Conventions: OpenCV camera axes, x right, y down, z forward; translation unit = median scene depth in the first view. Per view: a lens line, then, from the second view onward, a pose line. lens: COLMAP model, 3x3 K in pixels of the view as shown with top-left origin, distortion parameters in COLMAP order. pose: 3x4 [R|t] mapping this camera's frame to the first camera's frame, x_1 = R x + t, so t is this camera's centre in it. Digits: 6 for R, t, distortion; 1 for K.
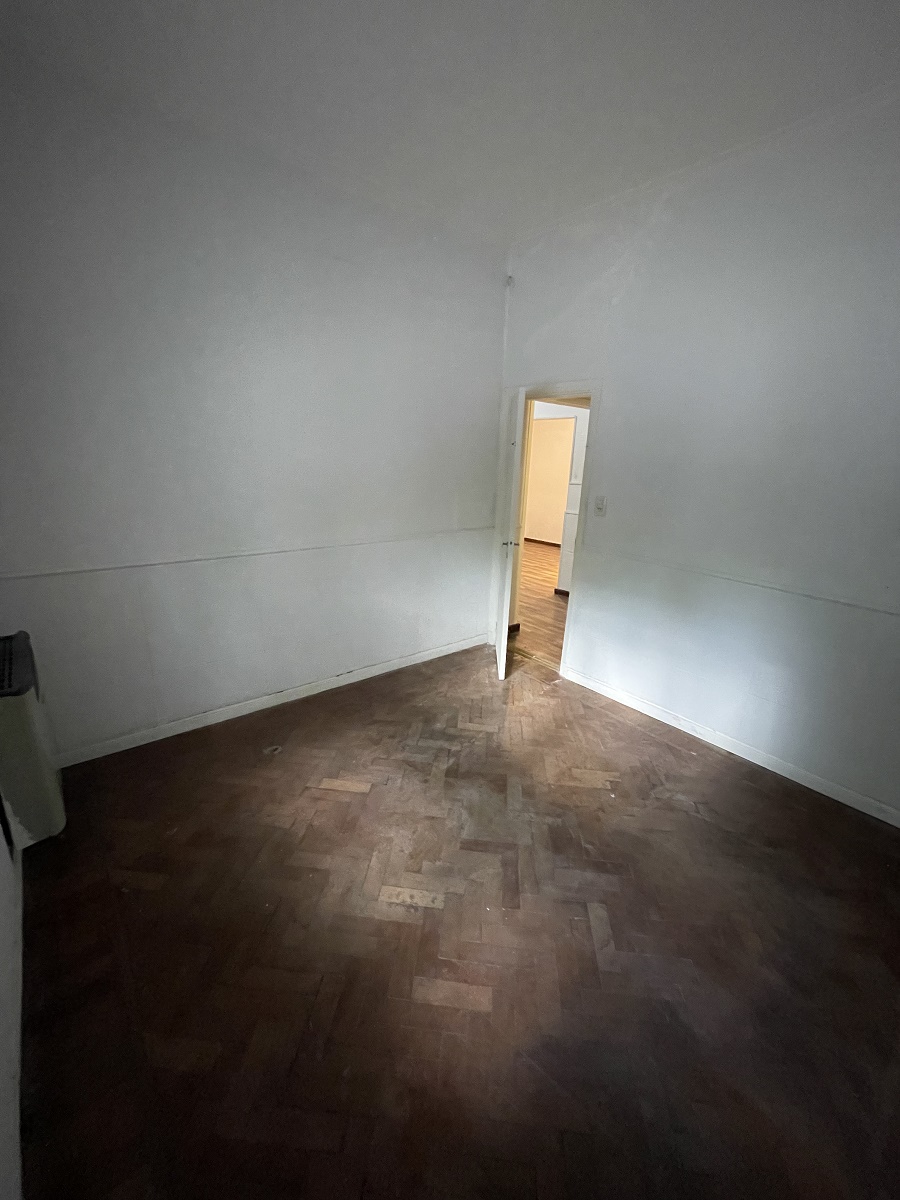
lens RADIAL K [[481.5, 0, 453.5], [0, 481.5, 599.5], [0, 0, 1]] dist [-0.003353, -0.000164]
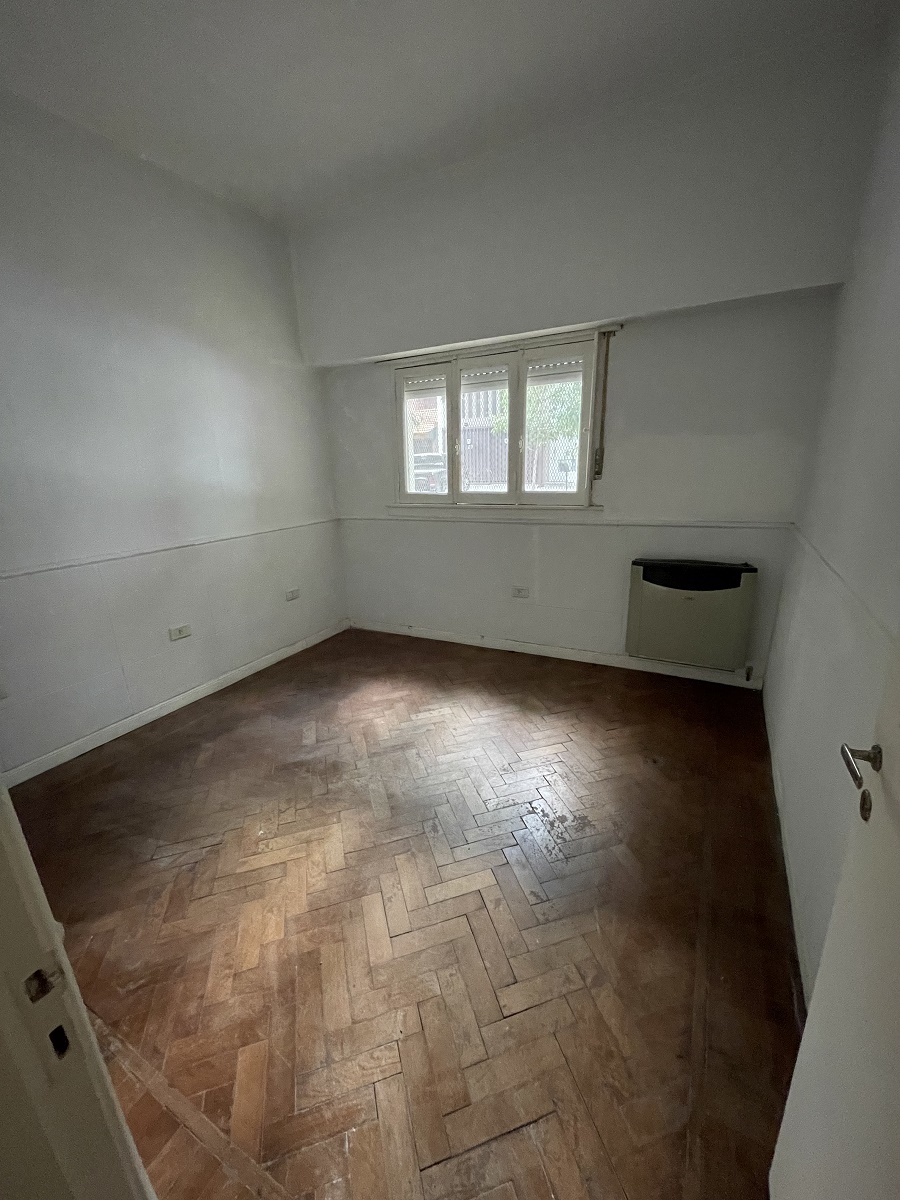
lens RADIAL K [[481.5, 0, 453.5], [0, 481.5, 599.5], [0, 0, 1]] dist [-0.003353, -0.000164]
pose [[-0.927303, 0.094057, -0.362302, 0.355294], [-0.114438, 0.850331, 0.513654, -0.480621], [0.356389, 0.517774, -0.777751, 1.923091]]
